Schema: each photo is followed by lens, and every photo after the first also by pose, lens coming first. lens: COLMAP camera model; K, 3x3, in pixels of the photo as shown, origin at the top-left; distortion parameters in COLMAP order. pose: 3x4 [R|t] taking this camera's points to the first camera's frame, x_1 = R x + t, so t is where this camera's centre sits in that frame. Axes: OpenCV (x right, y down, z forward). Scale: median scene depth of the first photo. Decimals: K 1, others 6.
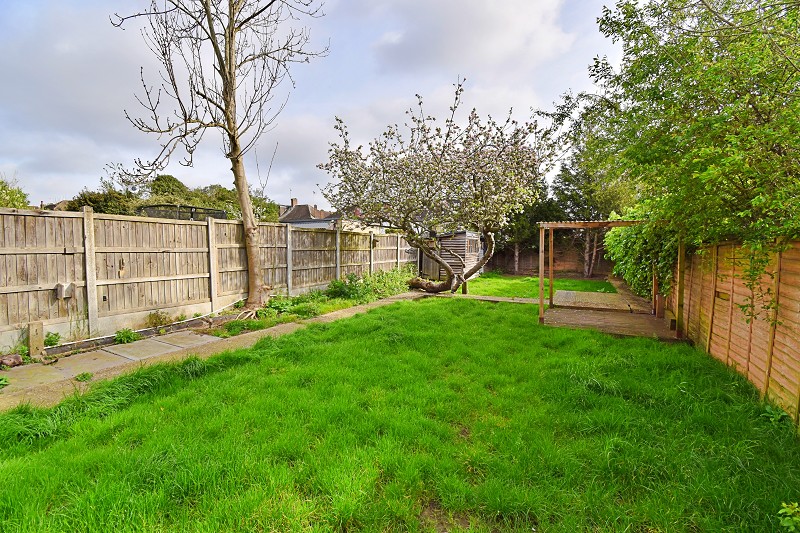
lens RADIAL K [[355.2, 0, 405.1], [0, 355.2, 260.7], [0, 0, 1]] dist [-0.002564, -0.013335]
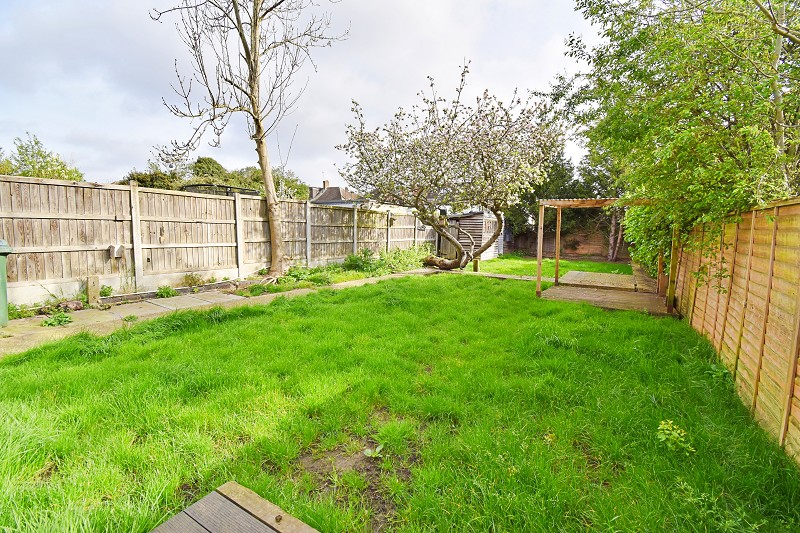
lens RADIAL K [[355.2, 0, 405.3], [0, 355.2, 261.8], [0, 0, 1]] dist [-0.002564, -0.013335]
pose [[0.995947, 0.022797, -0.087004, 0.081998], [-0.018513, 0.998591, 0.049737, 0.028571], [0.088015, -0.047925, 0.994966, -0.078808]]
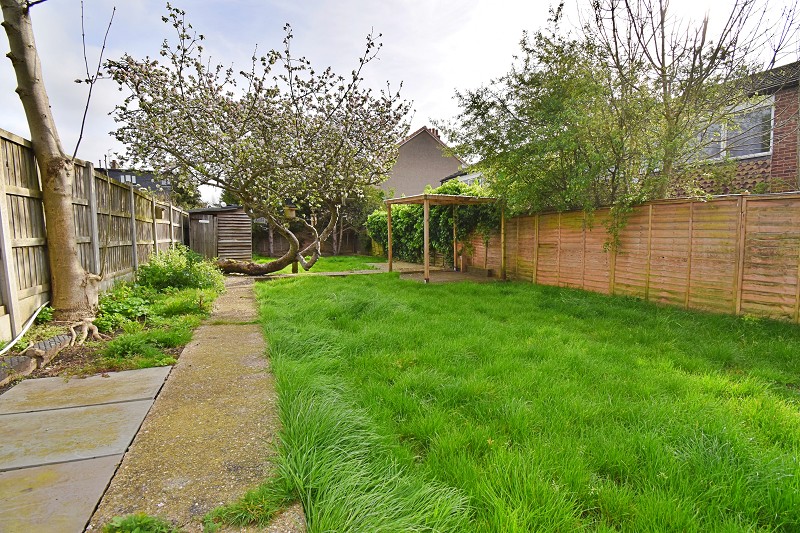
lens RADIAL K [[355.2, 0, 402.8], [0, 355.2, 265.5], [0, 0, 1]] dist [-0.002564, -0.013335]
pose [[0.625368, -0.070856, 0.777106, -0.552774], [0.036479, 0.997435, 0.061588, 0.046172], [-0.779477, -0.010167, 0.626349, 0.345368]]
